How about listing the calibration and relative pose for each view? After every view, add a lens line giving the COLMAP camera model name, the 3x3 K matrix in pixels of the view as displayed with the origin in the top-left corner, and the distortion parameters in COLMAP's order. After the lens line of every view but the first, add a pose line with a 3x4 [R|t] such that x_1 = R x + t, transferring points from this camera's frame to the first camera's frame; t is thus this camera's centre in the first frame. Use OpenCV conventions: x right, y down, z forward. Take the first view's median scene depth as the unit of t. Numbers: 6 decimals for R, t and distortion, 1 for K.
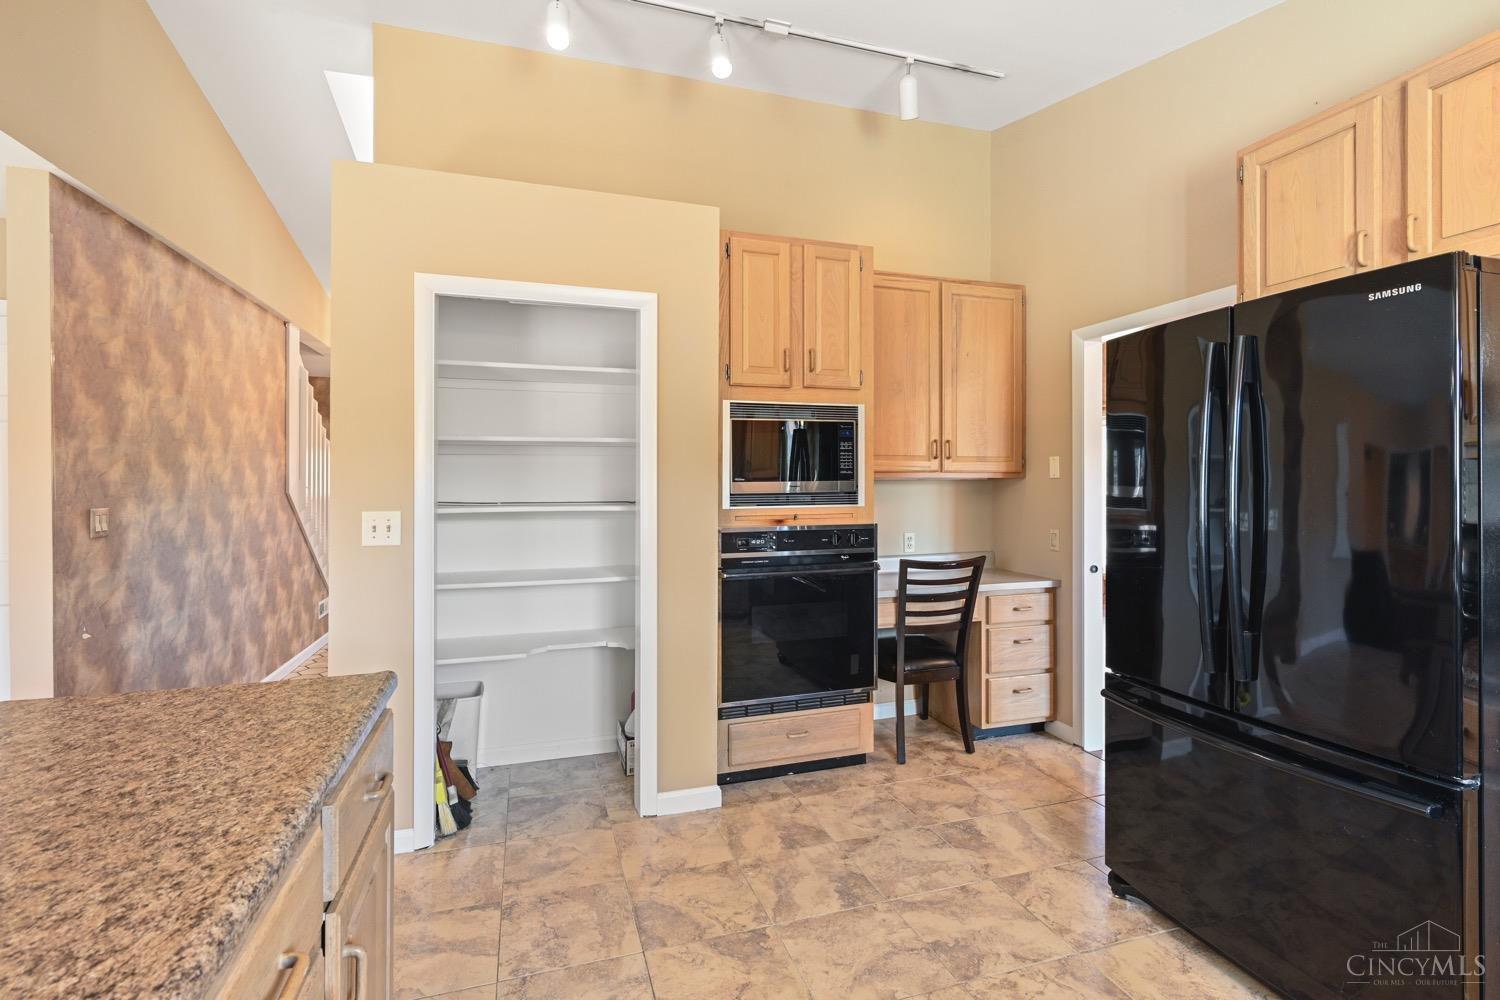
lens RADIAL K [[691.7, 0, 750.6], [0, 691.7, 486.6], [0, 0, 1]] dist [-0.001343, -0.000201]
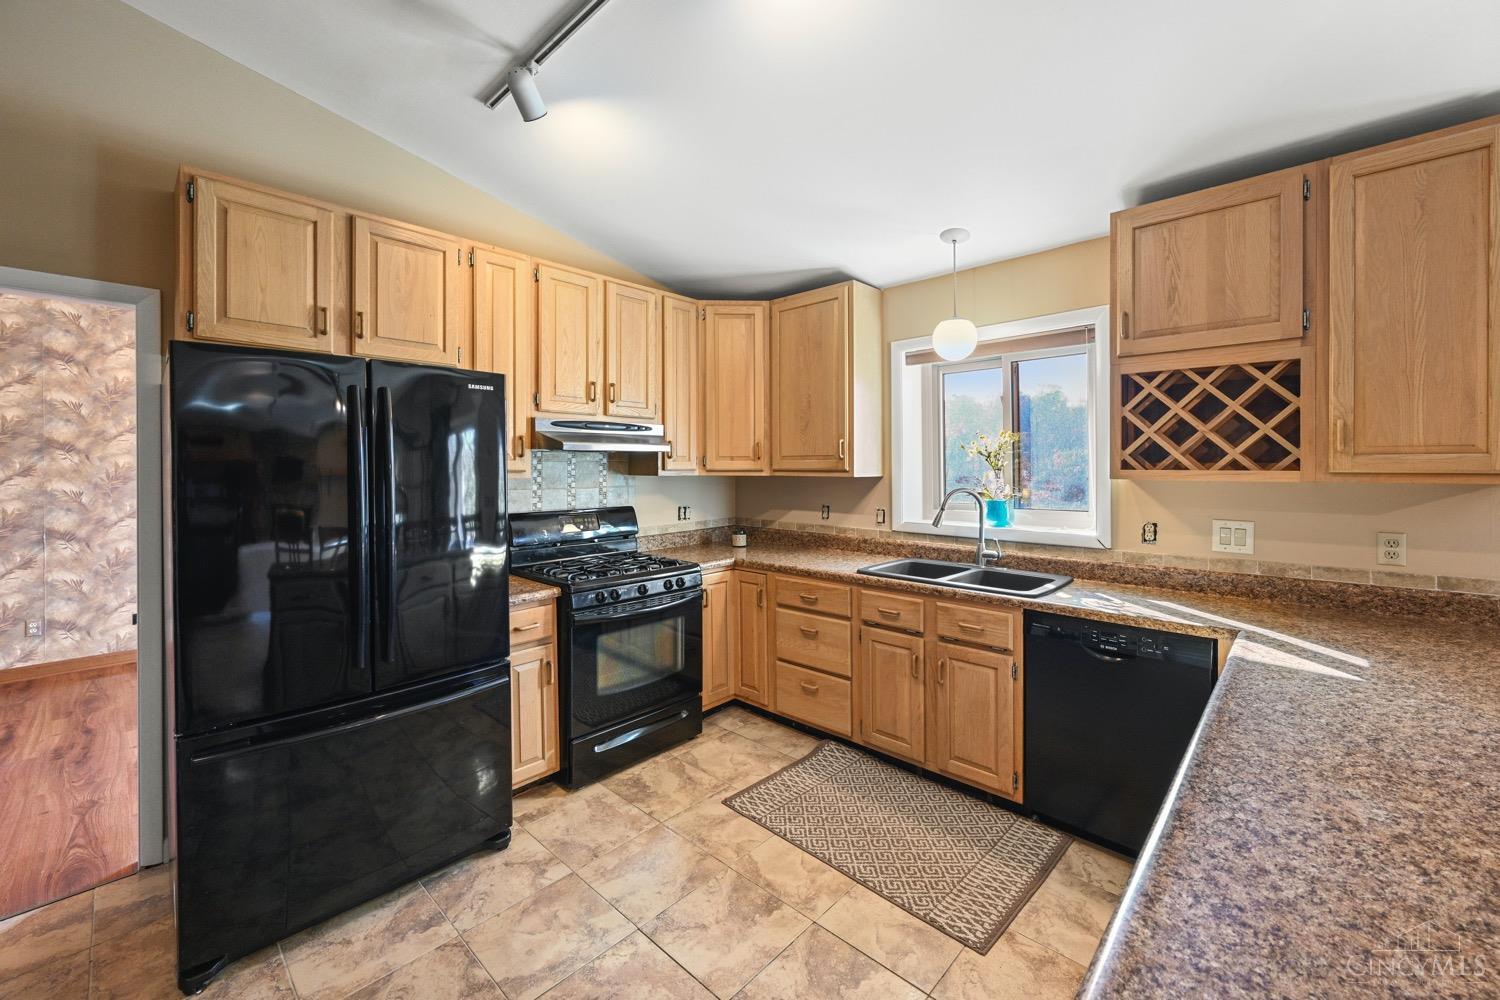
lens RADIAL K [[605.3, 0, 754.0], [0, 605.3, 468.4], [0, 0, 1]] dist [-0.000449, 0.000027]
pose [[-0.484450, 0.000726, 0.874819, -1.251440], [0.009006, 0.999951, 0.004158, -0.146904], [-0.874773, 0.009893, -0.484432, 2.040809]]
